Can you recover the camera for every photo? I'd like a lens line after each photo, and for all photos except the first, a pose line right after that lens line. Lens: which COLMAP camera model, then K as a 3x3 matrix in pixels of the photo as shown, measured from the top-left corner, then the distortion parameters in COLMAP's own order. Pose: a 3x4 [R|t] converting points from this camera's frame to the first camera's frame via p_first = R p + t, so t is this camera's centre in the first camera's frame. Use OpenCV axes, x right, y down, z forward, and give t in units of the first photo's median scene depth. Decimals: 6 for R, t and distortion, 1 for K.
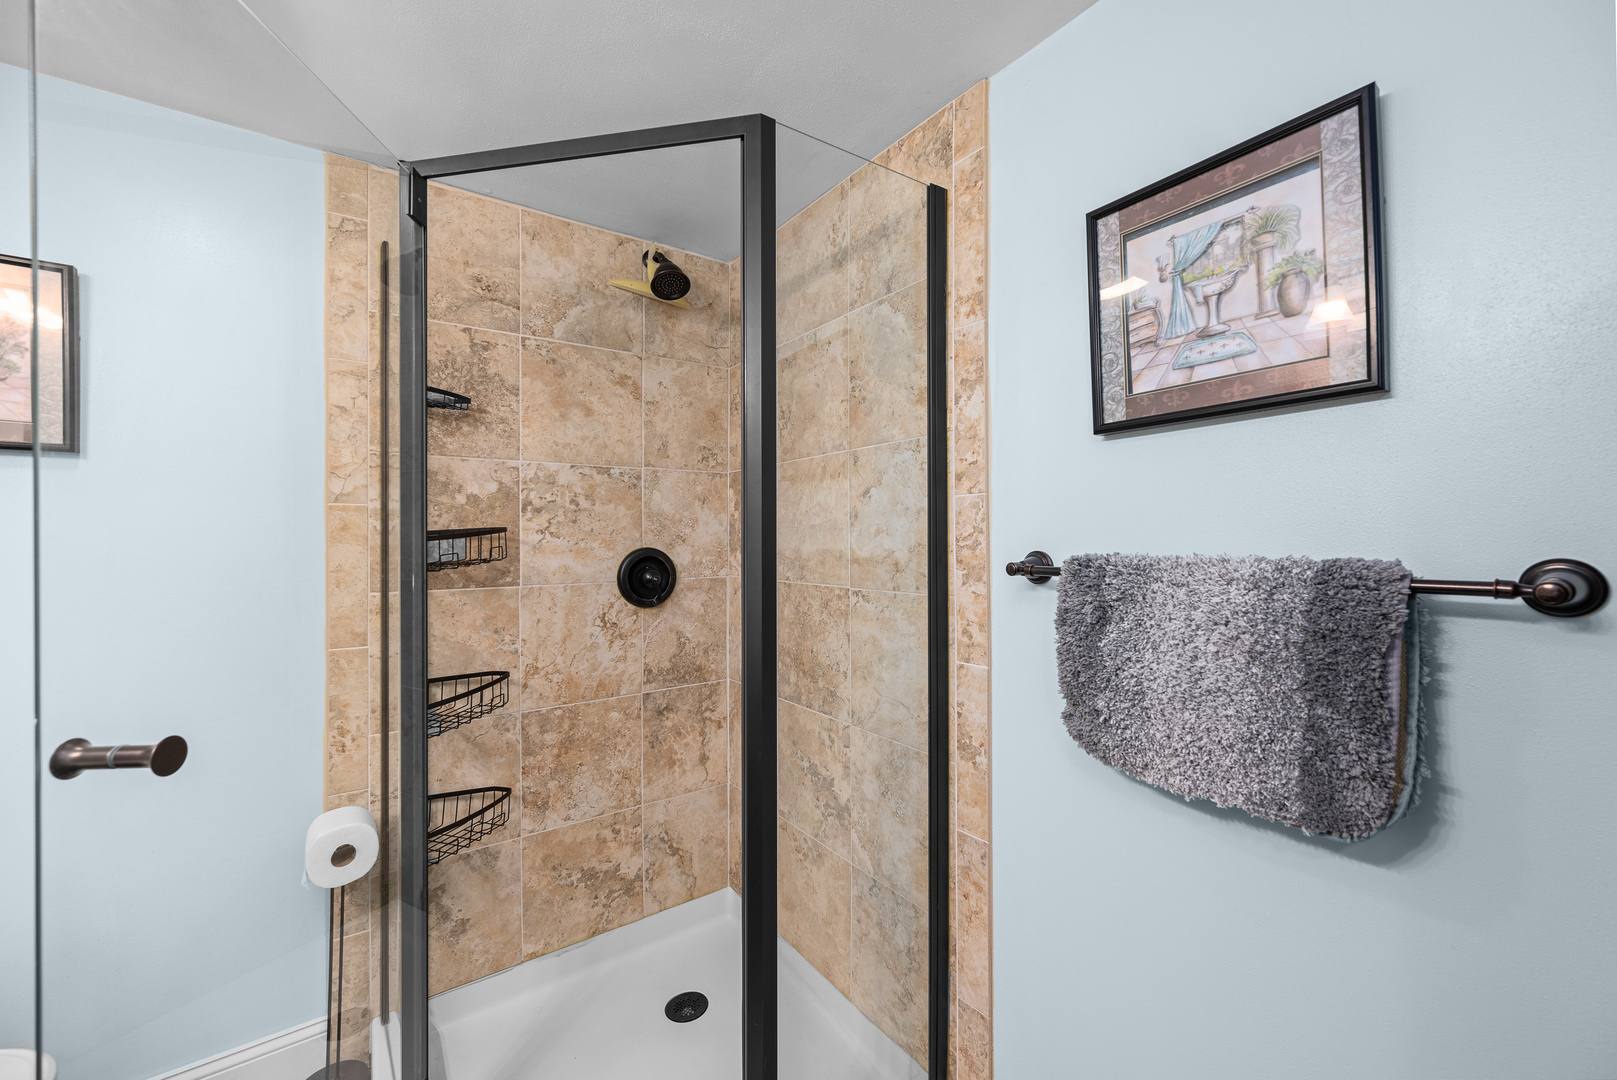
lens RADIAL K [[636.2, 0, 811.5], [0, 636.2, 537.7], [0, 0, 1]] dist [-0.000067, -0.000348]
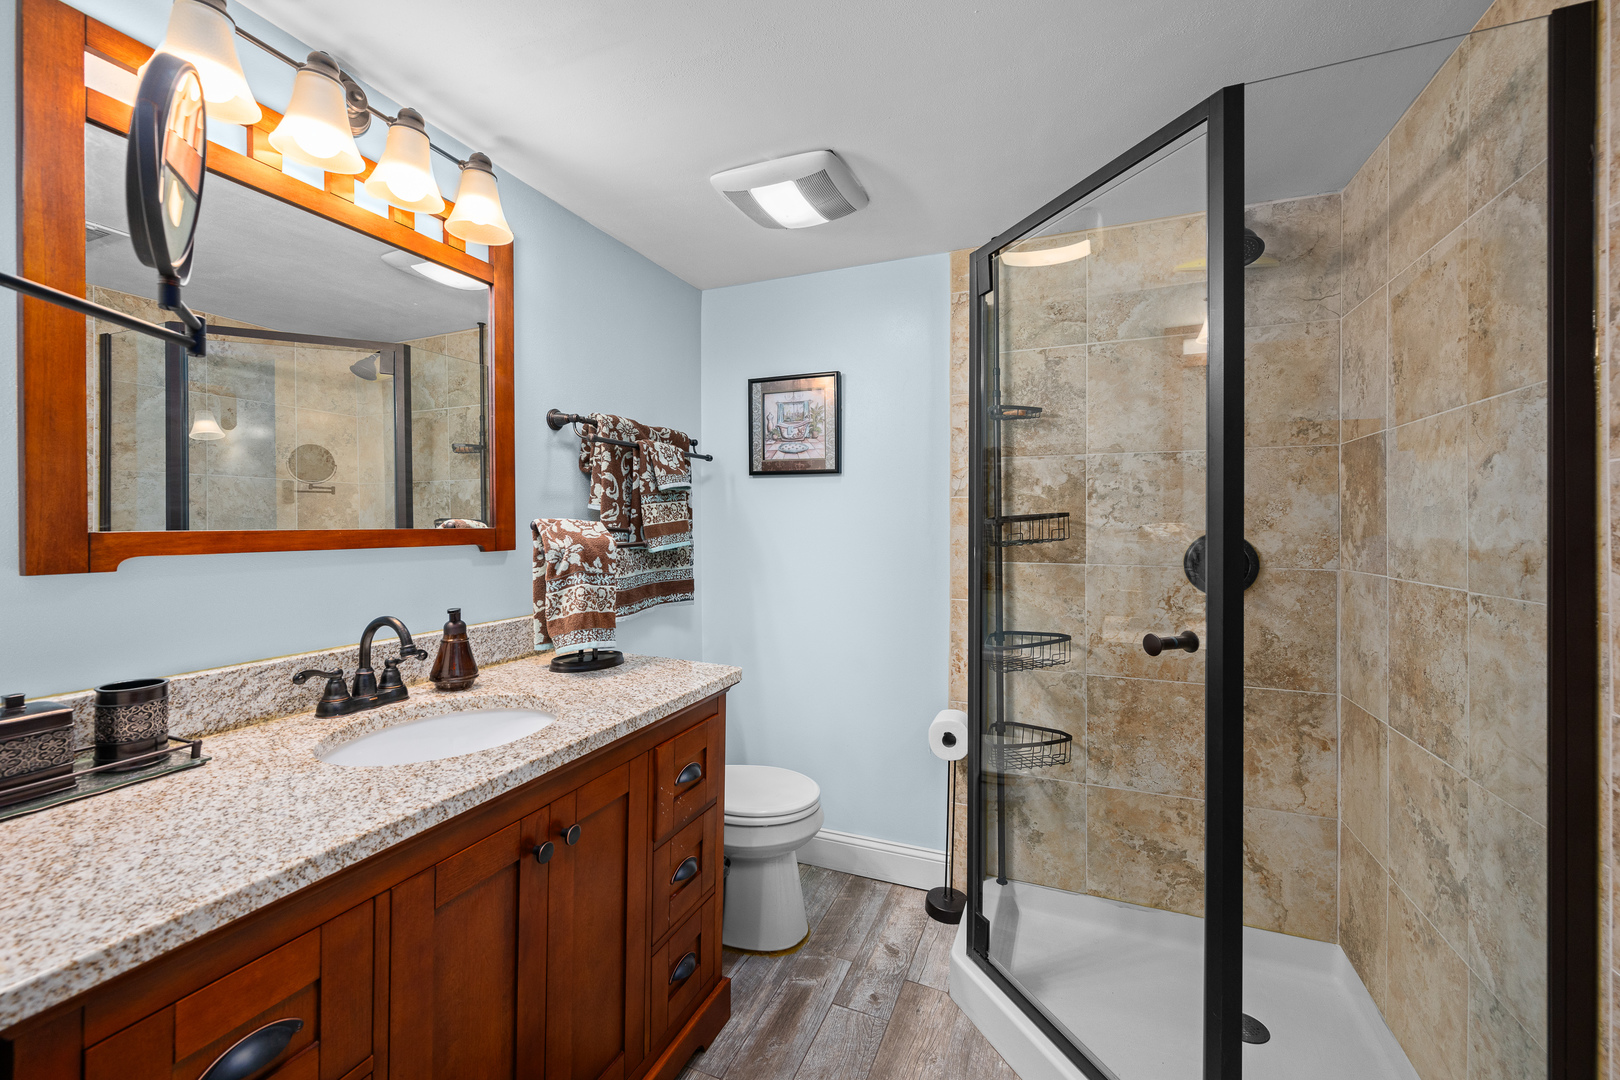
lens RADIAL K [[637.4, 0, 798.1], [0, 637.4, 528.9], [0, 0, 1]] dist [-0.000067, -0.000348]
pose [[0.524728, 0.015488, -0.851129, 0.258755], [-0.007759, 0.999880, 0.013411, 0.002034], [0.851234, -0.000433, 0.524785, -0.043984]]
